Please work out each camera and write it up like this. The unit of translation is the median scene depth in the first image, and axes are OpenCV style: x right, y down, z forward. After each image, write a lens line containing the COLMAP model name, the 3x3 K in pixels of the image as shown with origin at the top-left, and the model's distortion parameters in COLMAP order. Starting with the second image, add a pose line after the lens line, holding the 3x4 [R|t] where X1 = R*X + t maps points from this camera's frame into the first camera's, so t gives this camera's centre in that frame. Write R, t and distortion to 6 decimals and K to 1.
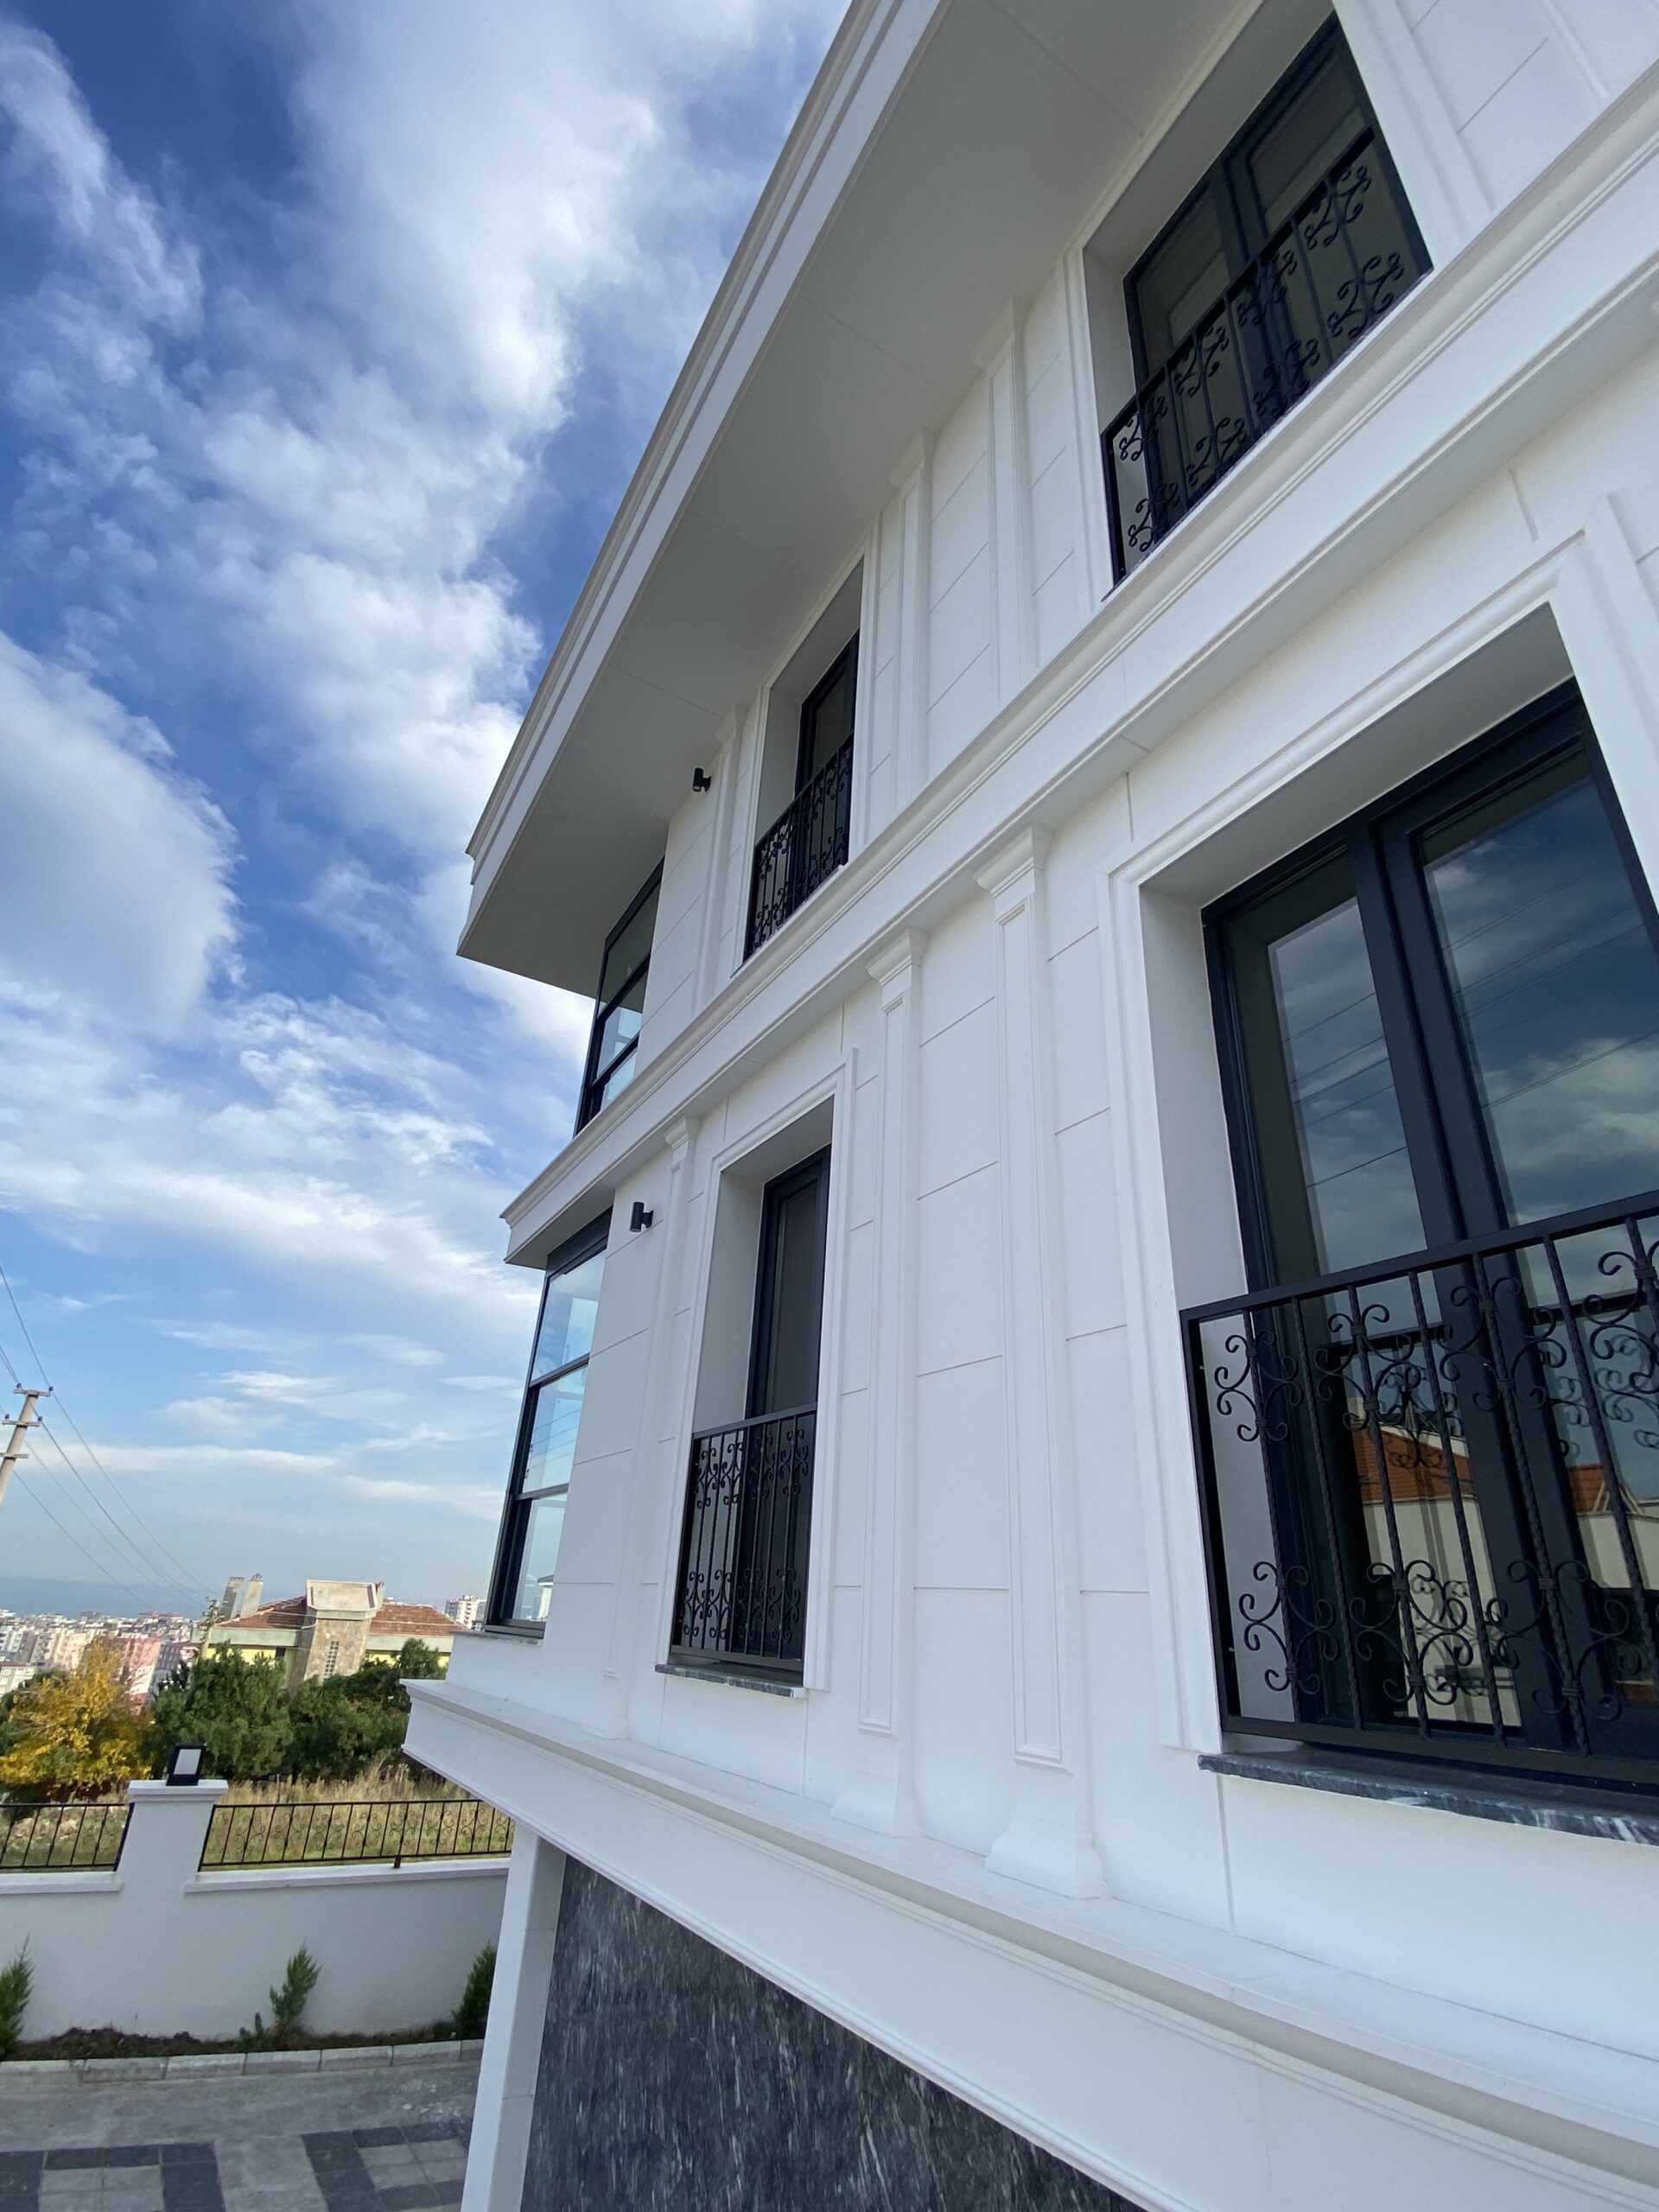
lens RADIAL K [[1022.8, 0, 865.3], [0, 1022.8, 1102.0], [0, 0, 1]] dist [0.008768, -0.014546]
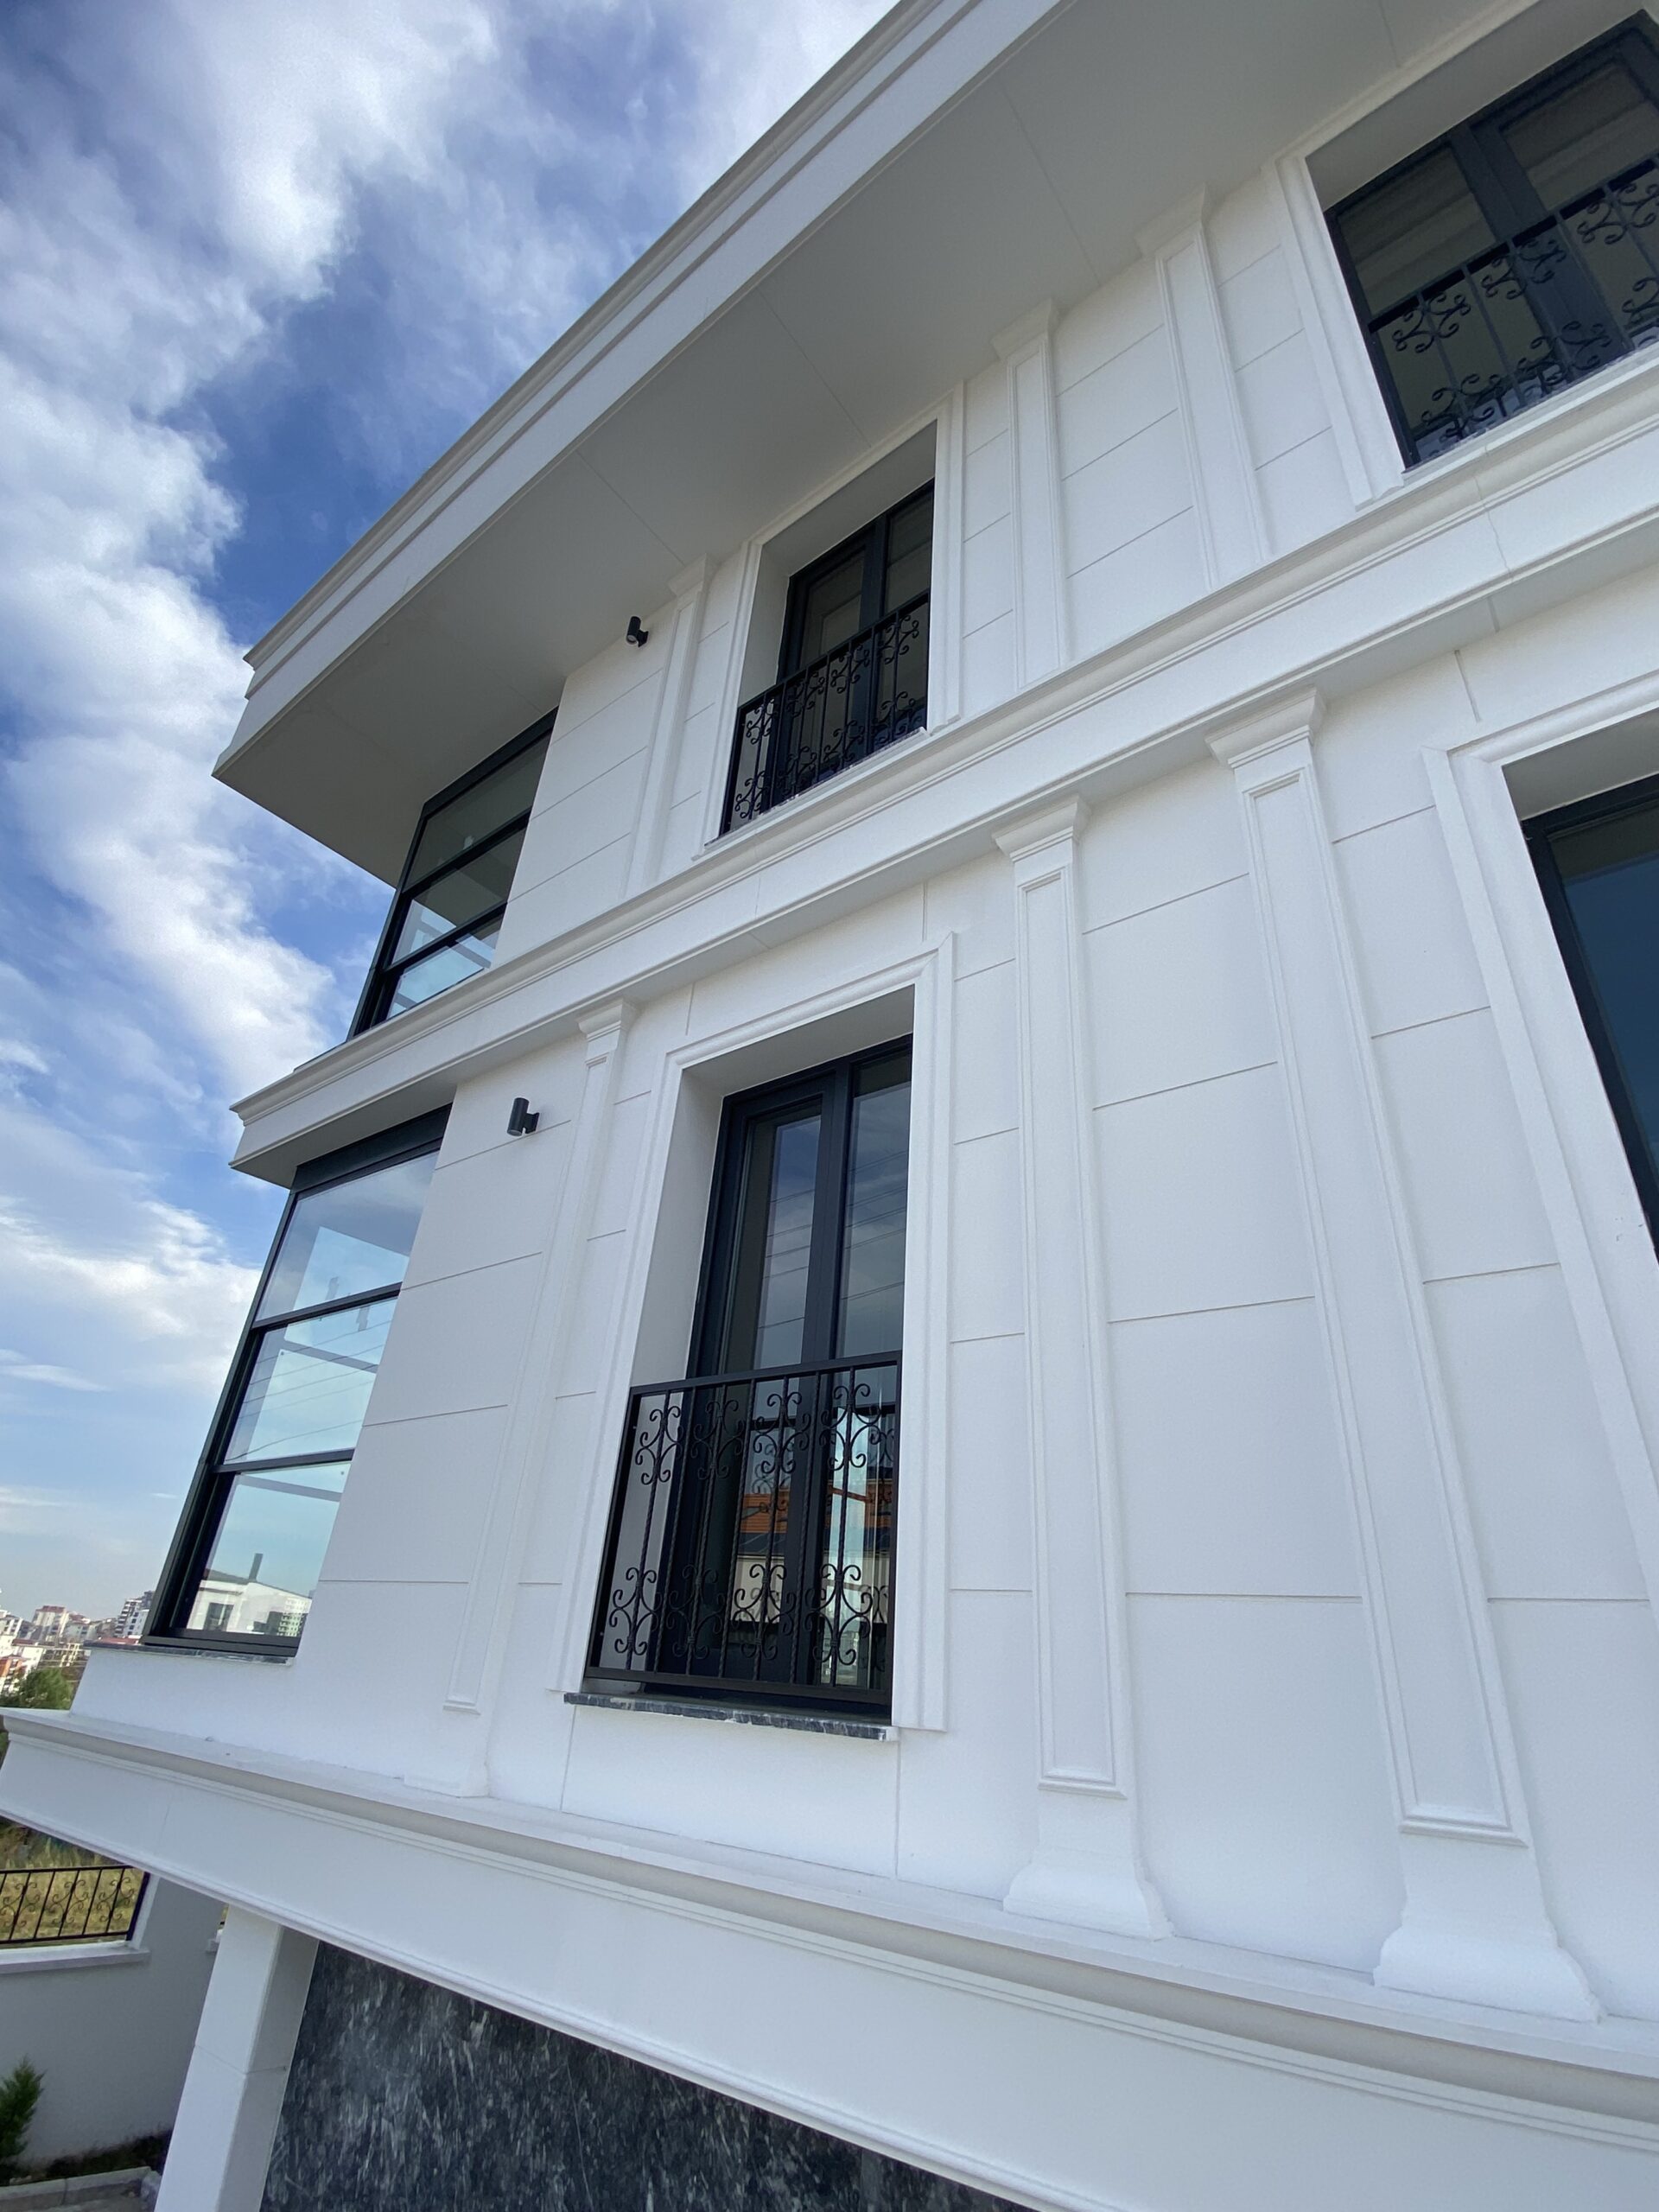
lens RADIAL K [[1035.5, 0, 829.5], [0, 1035.5, 1106.0], [0, 0, 1]] dist [0.010904, -0.014489]
pose [[0.940189, 0.185814, 0.285511, -0.313299], [-0.178182, 0.982584, -0.052725, 0.144052], [-0.290336, -0.001302, 0.956924, 0.239076]]
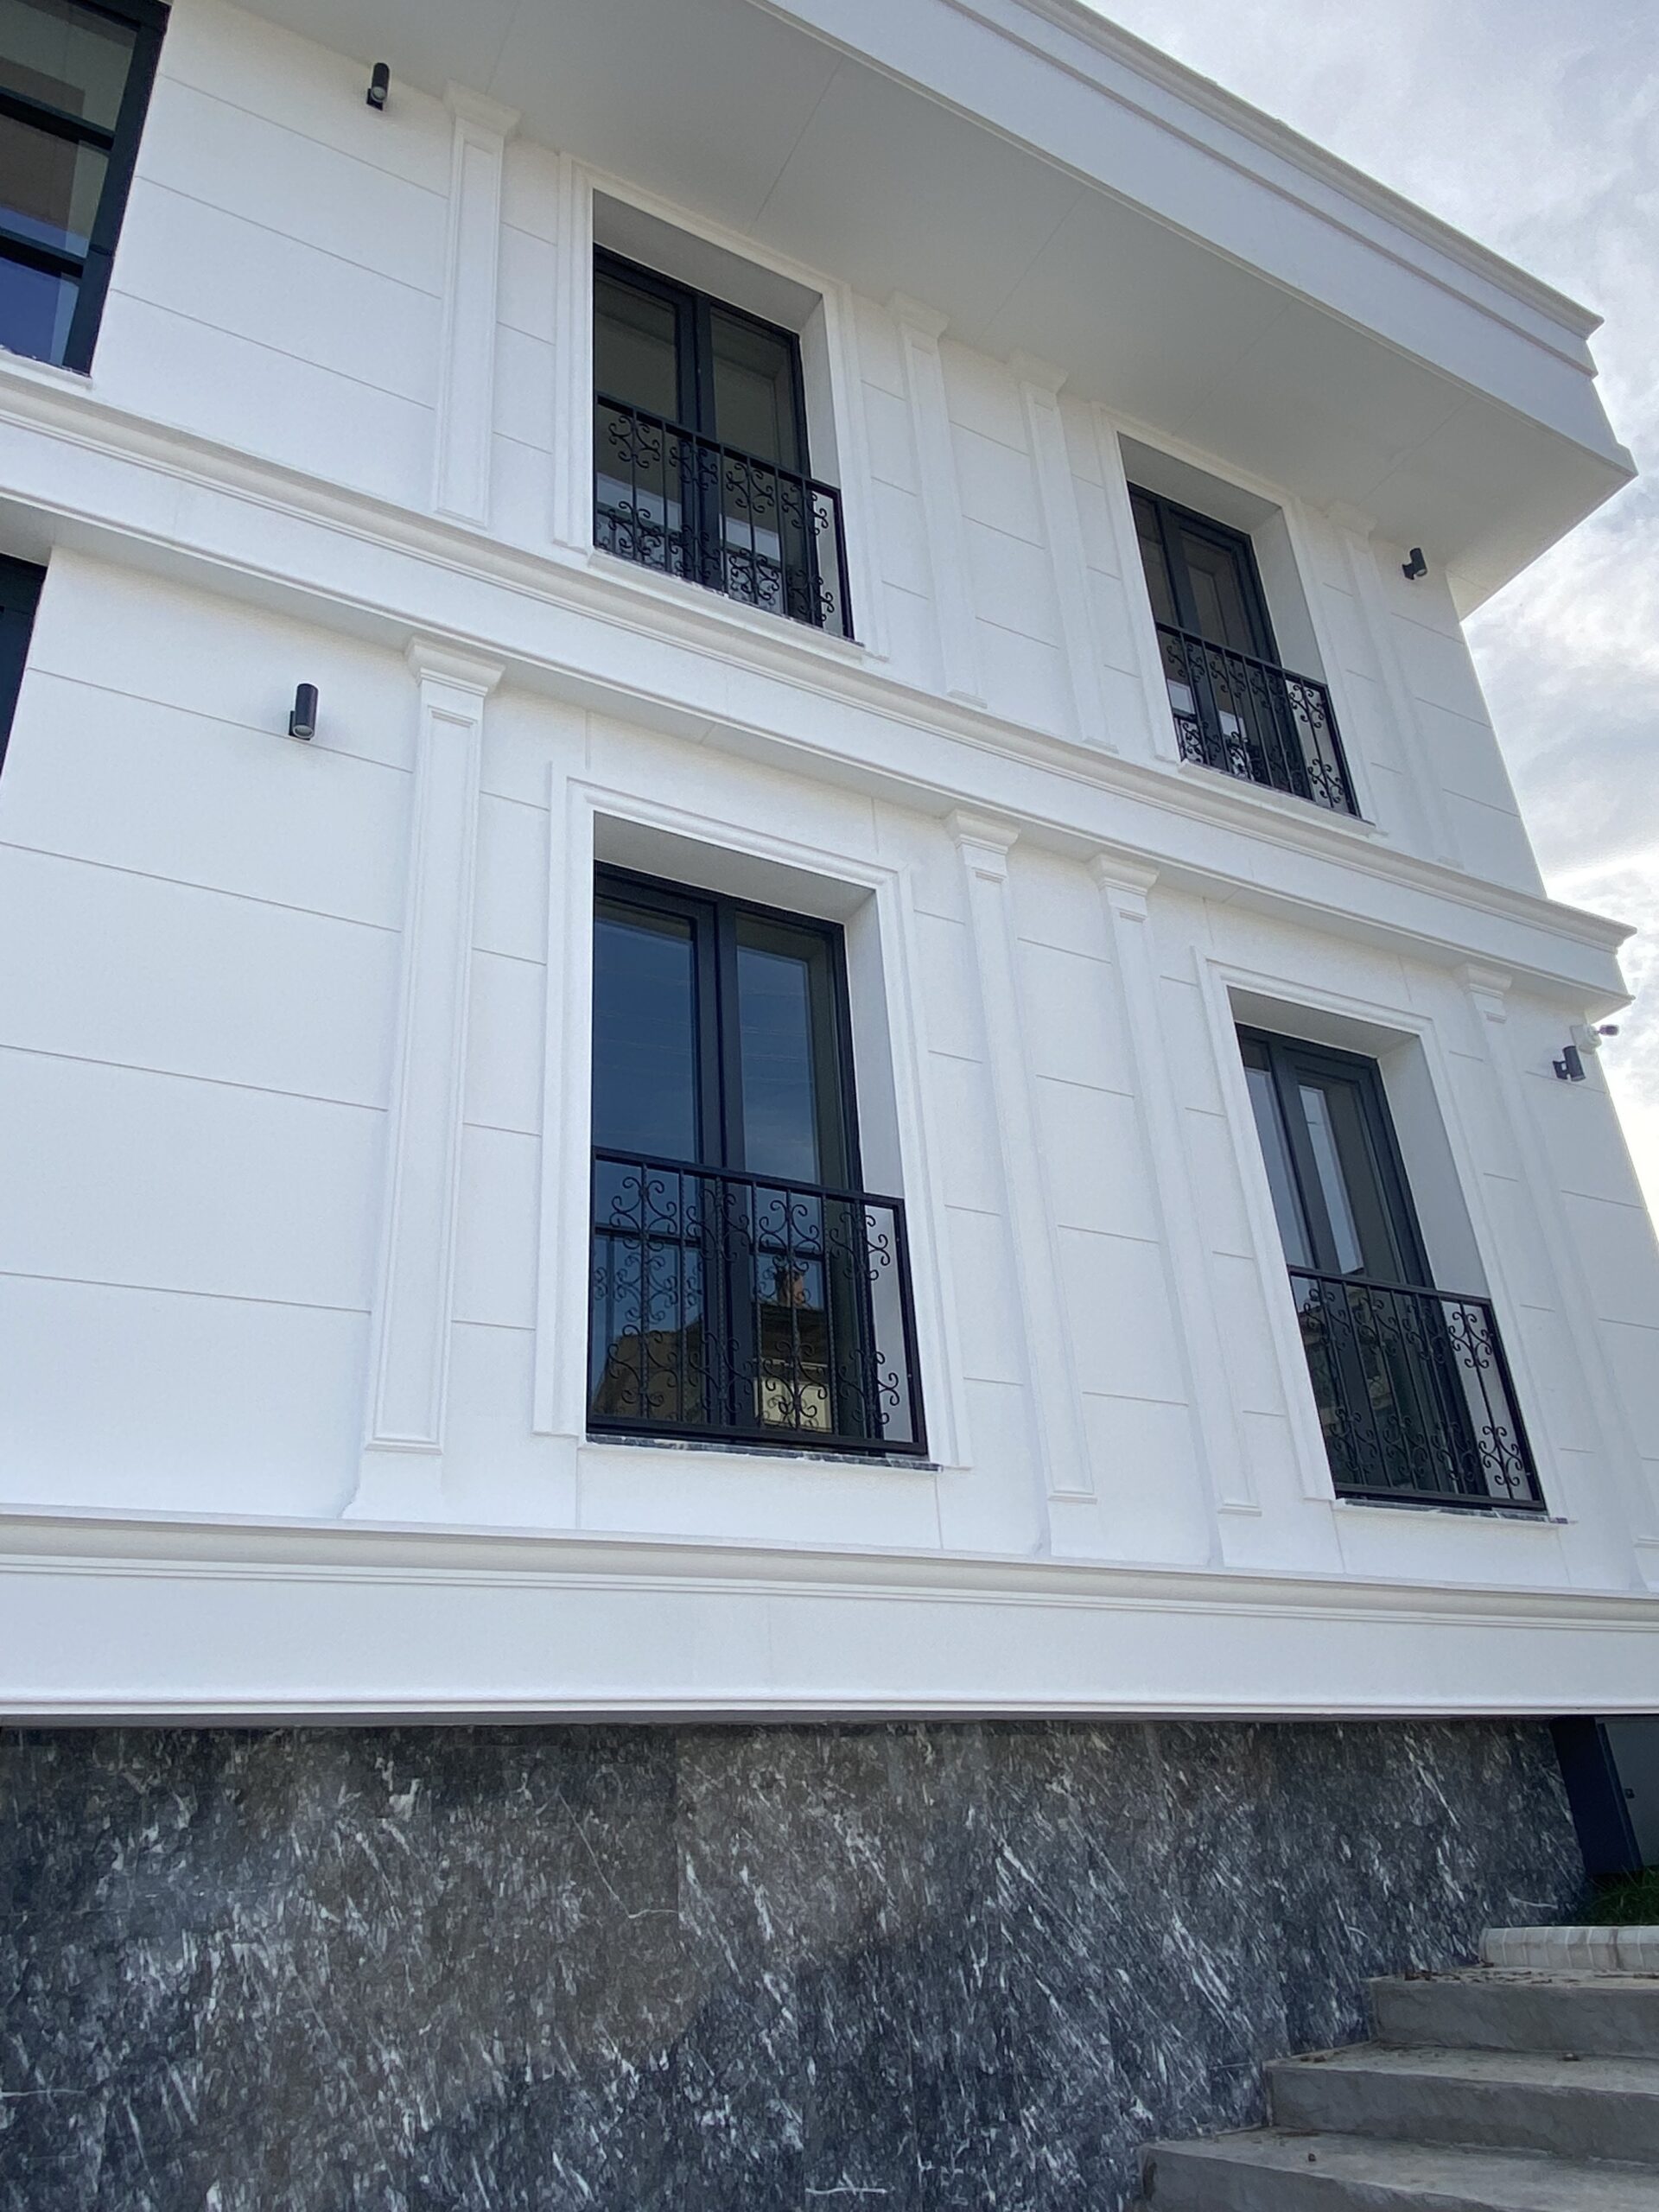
lens RADIAL K [[1586.6, 0, 829.5], [0, 1586.6, 1106.0], [0, 0, 1]] dist [0.067568, -0.073745]
pose [[0.064733, 0.431480, 0.899797, -1.204421], [-0.374839, 0.846172, -0.378799, 0.695590], [-0.924827, -0.312758, 0.216511, 0.689854]]
